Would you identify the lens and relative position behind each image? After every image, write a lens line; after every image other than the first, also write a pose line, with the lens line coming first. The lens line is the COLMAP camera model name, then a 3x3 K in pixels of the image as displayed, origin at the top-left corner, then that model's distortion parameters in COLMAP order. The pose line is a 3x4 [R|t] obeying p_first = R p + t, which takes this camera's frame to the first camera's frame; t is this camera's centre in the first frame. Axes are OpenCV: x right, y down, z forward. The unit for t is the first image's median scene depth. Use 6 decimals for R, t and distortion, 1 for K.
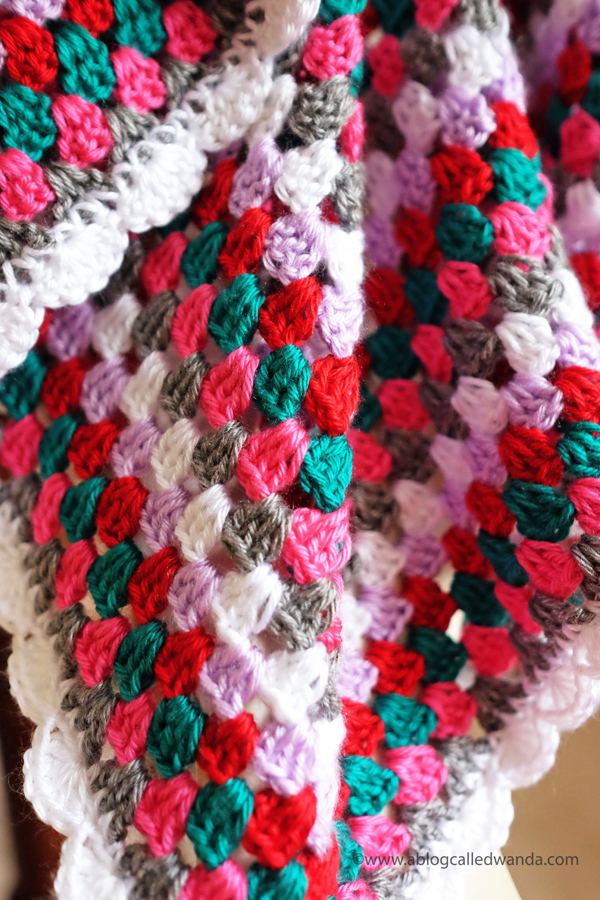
lens RADIAL K [[868.1, 0, 294.5], [0, 868.1, 442.5], [0, 0, 1]] dist [-0.045050, 0.000000]
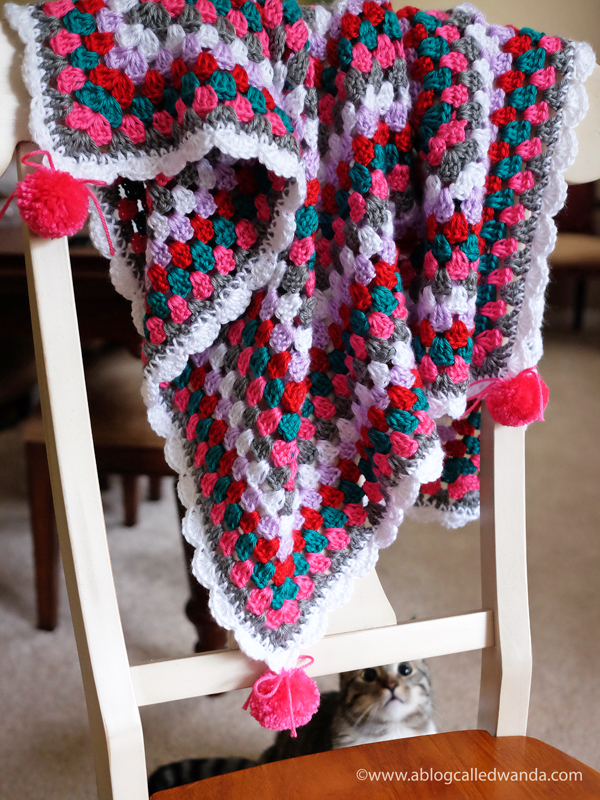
lens RADIAL K [[814.5, 0, 302.4], [0, 814.5, 403.6], [0, 0, 1]] dist [0.002621, 0.000000]
pose [[0.981346, 0.051548, -0.185212, 0.495612], [-0.015089, 0.981063, 0.193099, -0.479508], [0.191659, -0.186702, 0.963540, -1.289753]]
